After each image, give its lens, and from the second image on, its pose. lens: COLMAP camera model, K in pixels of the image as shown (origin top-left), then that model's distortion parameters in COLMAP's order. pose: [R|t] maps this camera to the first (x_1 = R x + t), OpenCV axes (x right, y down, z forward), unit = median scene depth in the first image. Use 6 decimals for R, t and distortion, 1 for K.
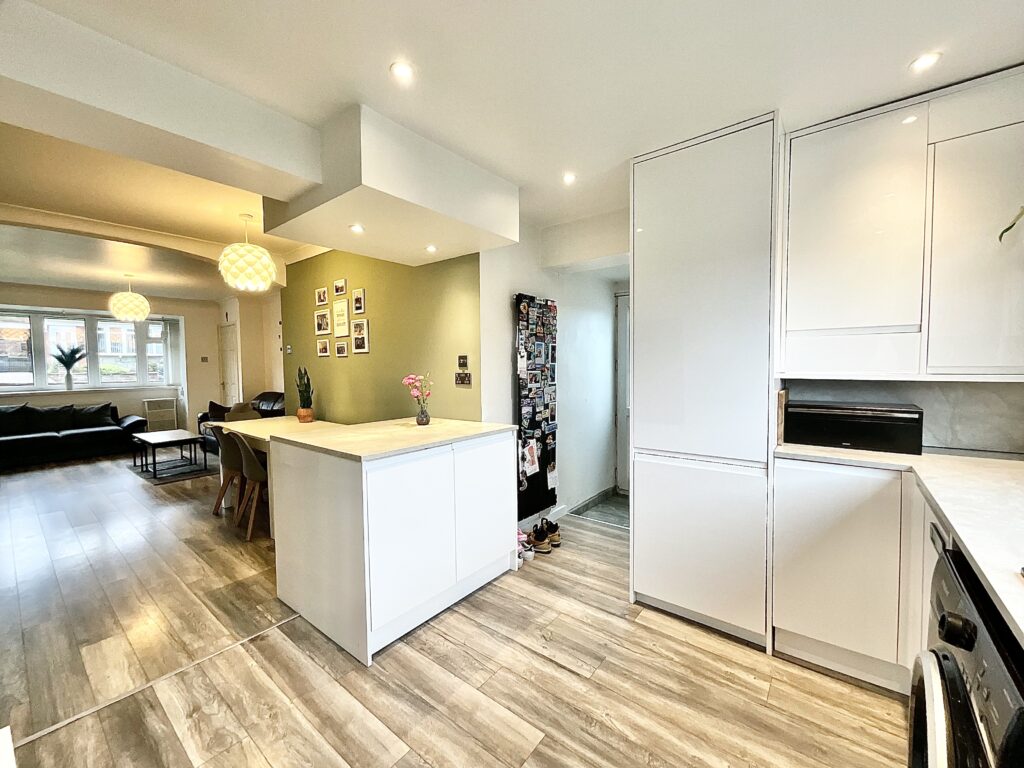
lens RADIAL K [[416.7, 0, 512.0], [0, 416.7, 384.0], [0, 0, 1]] dist [0.000344, -0.000369]
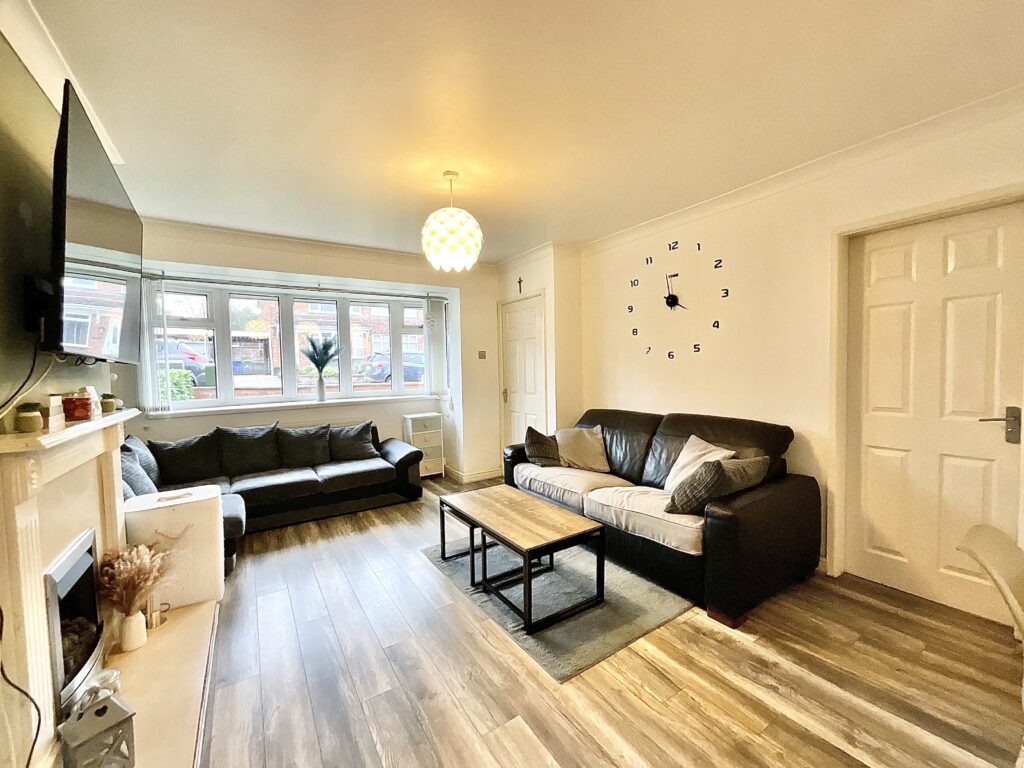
lens RADIAL K [[416.7, 0, 512.0], [0, 416.7, 384.0], [0, 0, 1]] dist [0.000344, -0.000369]
pose [[0.950920, 0.005148, -0.309394, -0.943400], [-0.006389, 0.999975, -0.002997, -0.024528], [0.309371, 0.004827, 0.950929, 0.756432]]
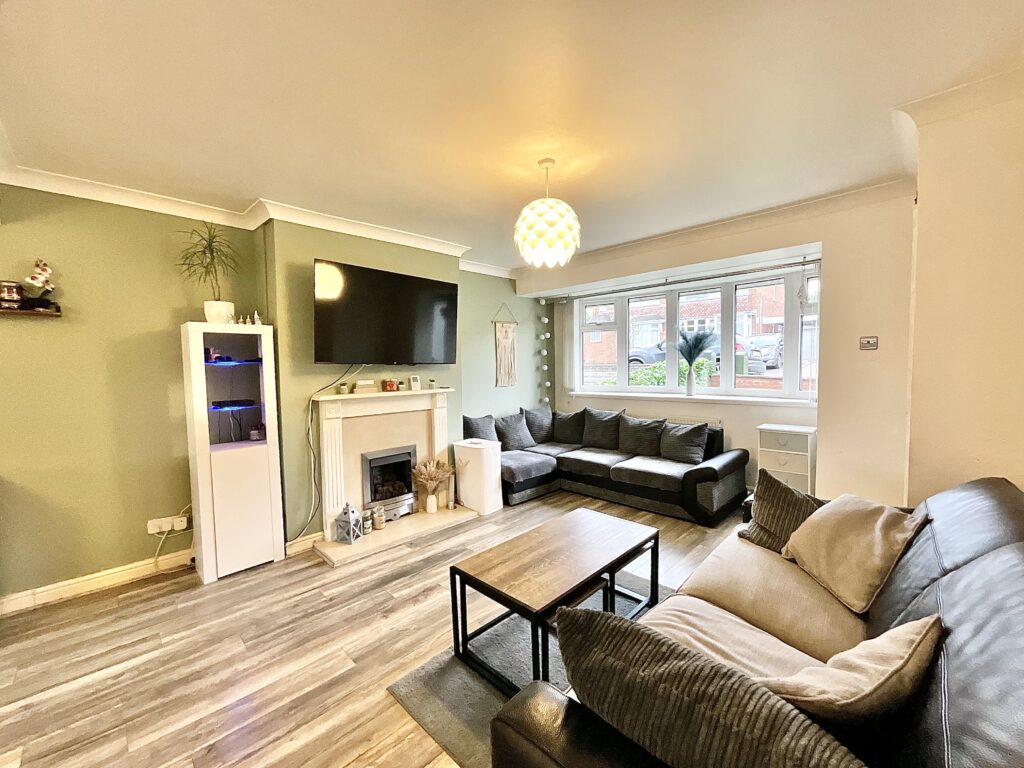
lens RADIAL K [[416.7, 0, 512.0], [0, 416.7, 384.0], [0, 0, 1]] dist [0.000344, -0.000369]
pose [[-0.109203, 0.065722, -0.991844, -0.616406], [-0.031528, 0.997081, 0.069541, -0.074208], [0.993519, 0.038865, -0.106812, 1.365662]]
